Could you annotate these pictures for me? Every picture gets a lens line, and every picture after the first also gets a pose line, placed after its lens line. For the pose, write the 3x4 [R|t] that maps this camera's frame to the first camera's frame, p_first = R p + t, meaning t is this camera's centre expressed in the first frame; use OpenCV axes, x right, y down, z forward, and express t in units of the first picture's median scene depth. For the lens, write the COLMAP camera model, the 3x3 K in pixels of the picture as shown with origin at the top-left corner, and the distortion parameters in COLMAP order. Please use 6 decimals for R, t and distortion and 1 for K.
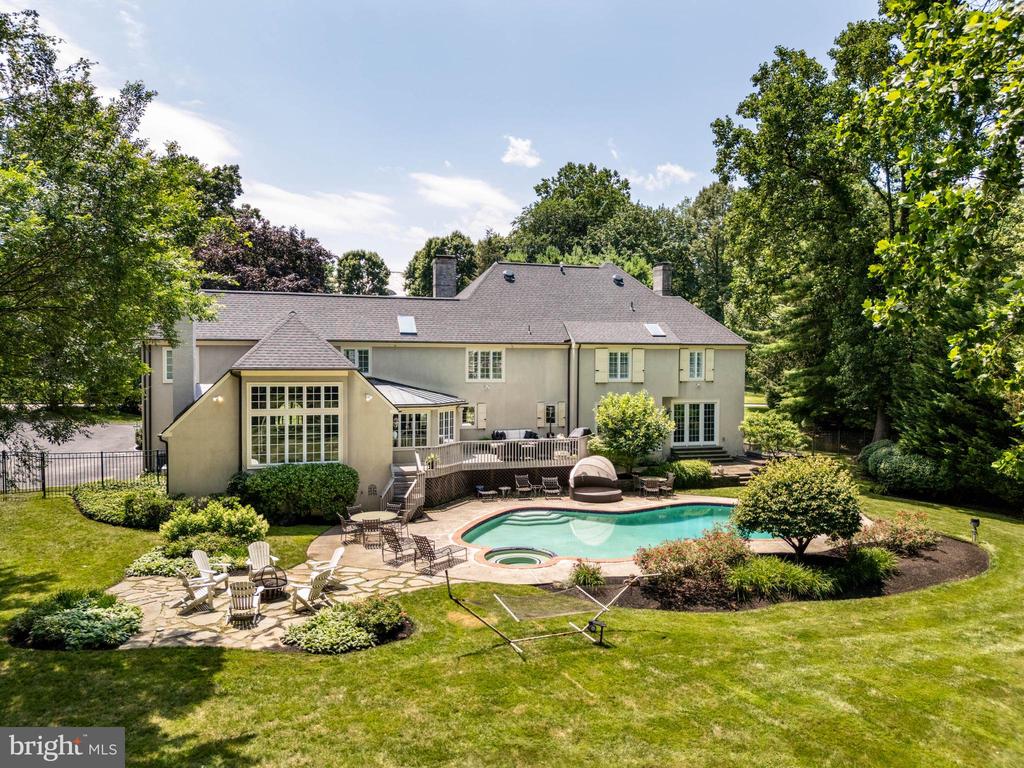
lens RADIAL K [[757.5, 0, 512.0], [0, 757.5, 384.0], [0, 0, 1]] dist [0.046645, -0.000607]
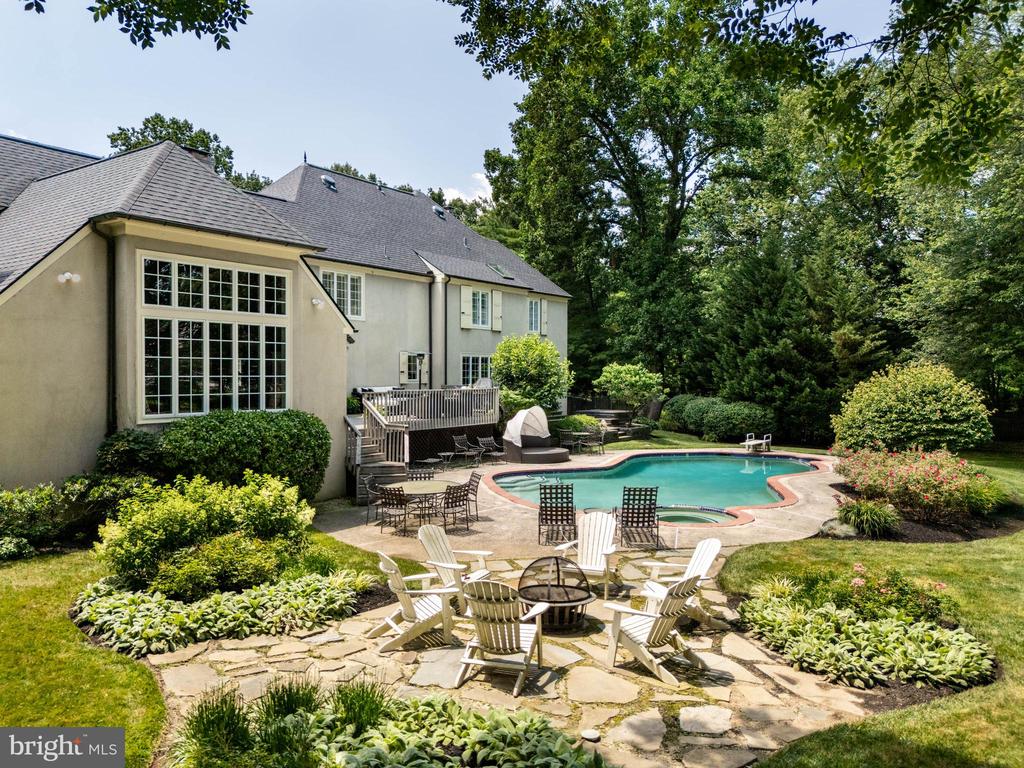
lens RADIAL K [[757.5, 0, 512.0], [0, 757.5, 384.0], [0, 0, 1]] dist [0.046645, -0.000607]
pose [[0.812518, -0.013387, 0.582783, -0.427101], [0.025693, 0.999587, -0.012860, 0.095411], [-0.582370, 0.025423, 0.812526, 0.440953]]
